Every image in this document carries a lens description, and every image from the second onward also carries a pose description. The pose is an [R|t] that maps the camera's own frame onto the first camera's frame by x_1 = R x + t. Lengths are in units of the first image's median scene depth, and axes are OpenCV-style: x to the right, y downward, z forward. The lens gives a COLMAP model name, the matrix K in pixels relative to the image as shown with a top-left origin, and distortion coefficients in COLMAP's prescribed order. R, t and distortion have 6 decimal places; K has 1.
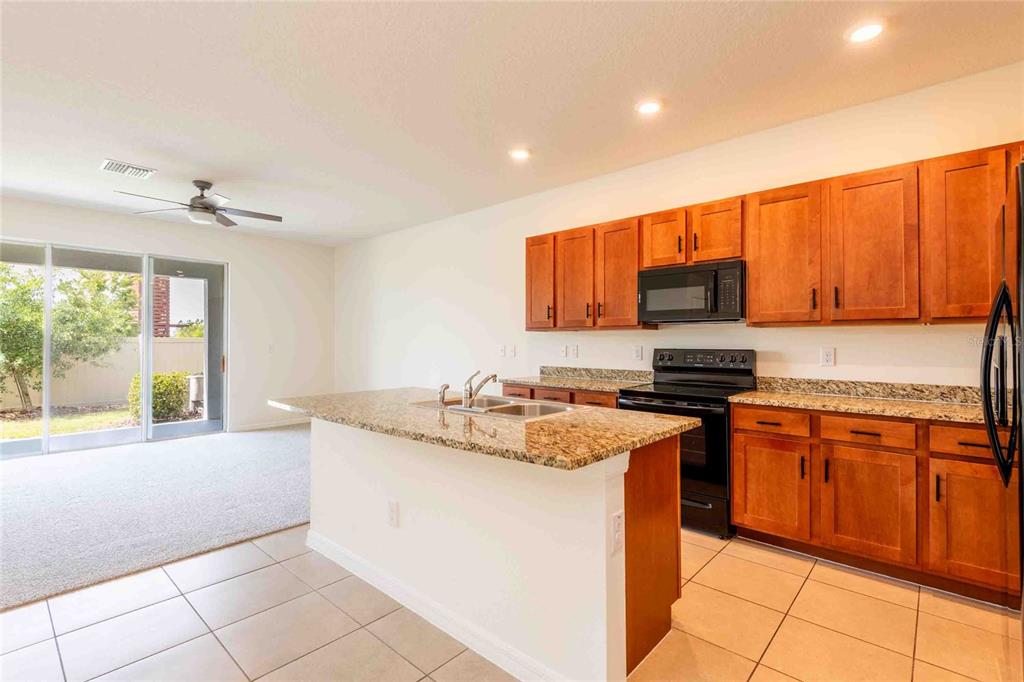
lens RADIAL K [[468.5, 0, 514.6], [0, 468.5, 336.7], [0, 0, 1]] dist [0.037859, -0.027158]
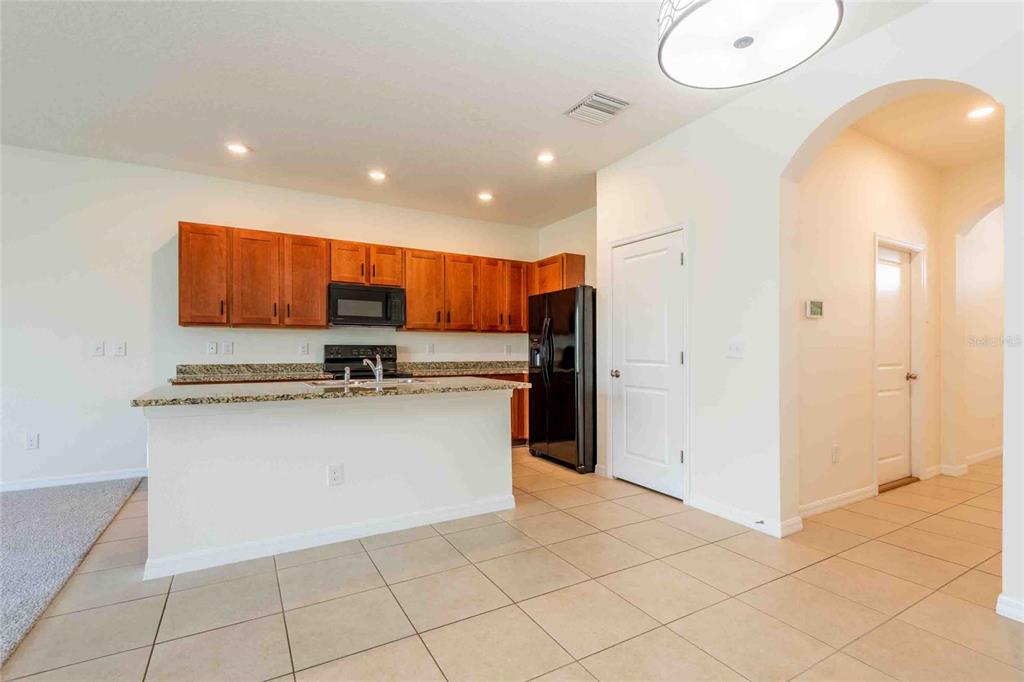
lens RADIAL K [[471.5, 0, 519.5], [0, 471.5, 350.3], [0, 0, 1]] dist [0.018826, -0.000244]
pose [[0.300382, -0.000320, 0.953819, -0.976509], [-0.011031, 0.999932, 0.003810, 0.037862], [-0.953755, -0.011666, 0.300358, 0.151236]]
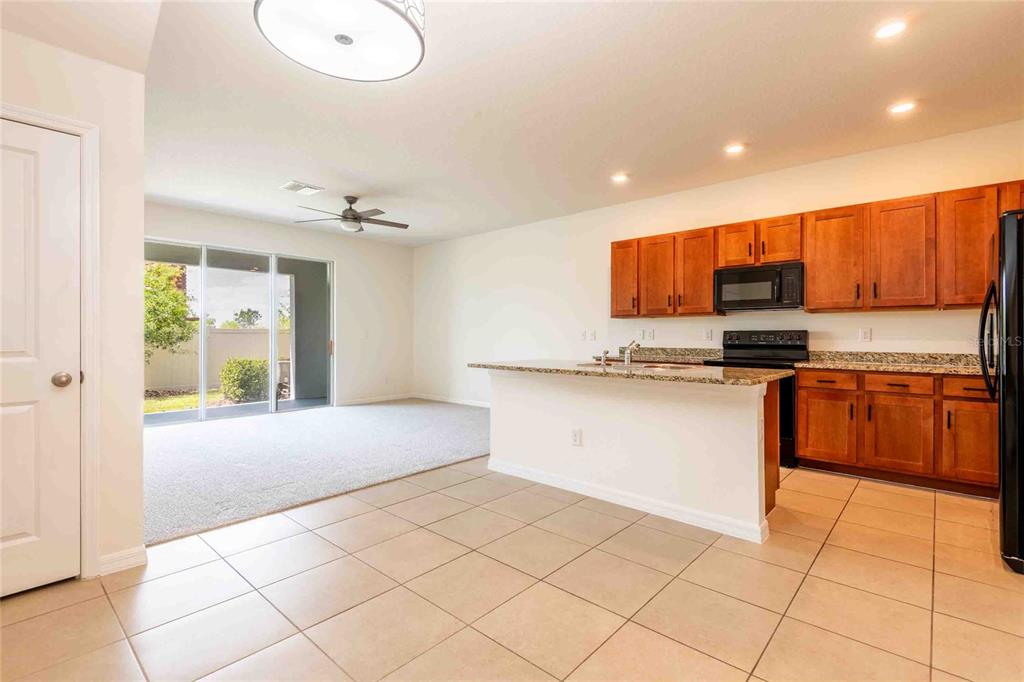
lens RADIAL K [[468.5, 0, 514.6], [0, 468.5, 336.7], [0, 0, 1]] dist [0.037859, -0.027158]
pose [[0.999997, 0.000132, 0.002301, -0.349454], [-0.000160, 0.999926, 0.012187, 0.033231], [-0.002299, -0.012187, 0.999923, -0.355023]]
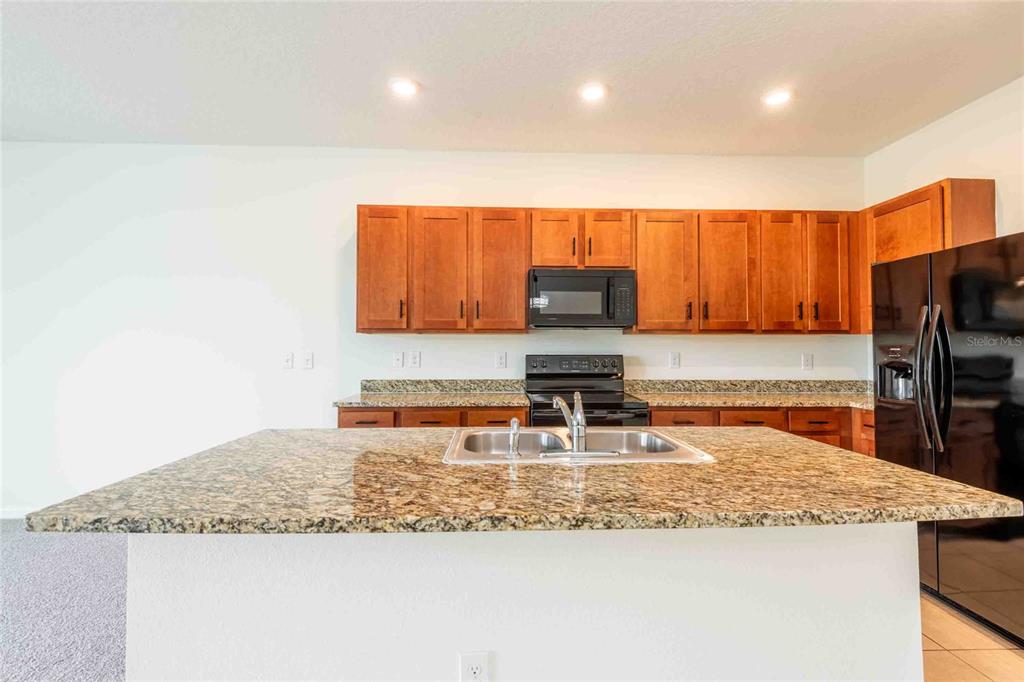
lens RADIAL K [[468.5, 0, 514.6], [0, 468.5, 336.7], [0, 0, 1]] dist [0.037859, -0.027158]
pose [[0.717802, 0.015680, 0.696071, -0.463708], [-0.008733, 0.999870, -0.013518, 0.002928], [-0.696193, 0.003625, 0.717846, 0.455717]]
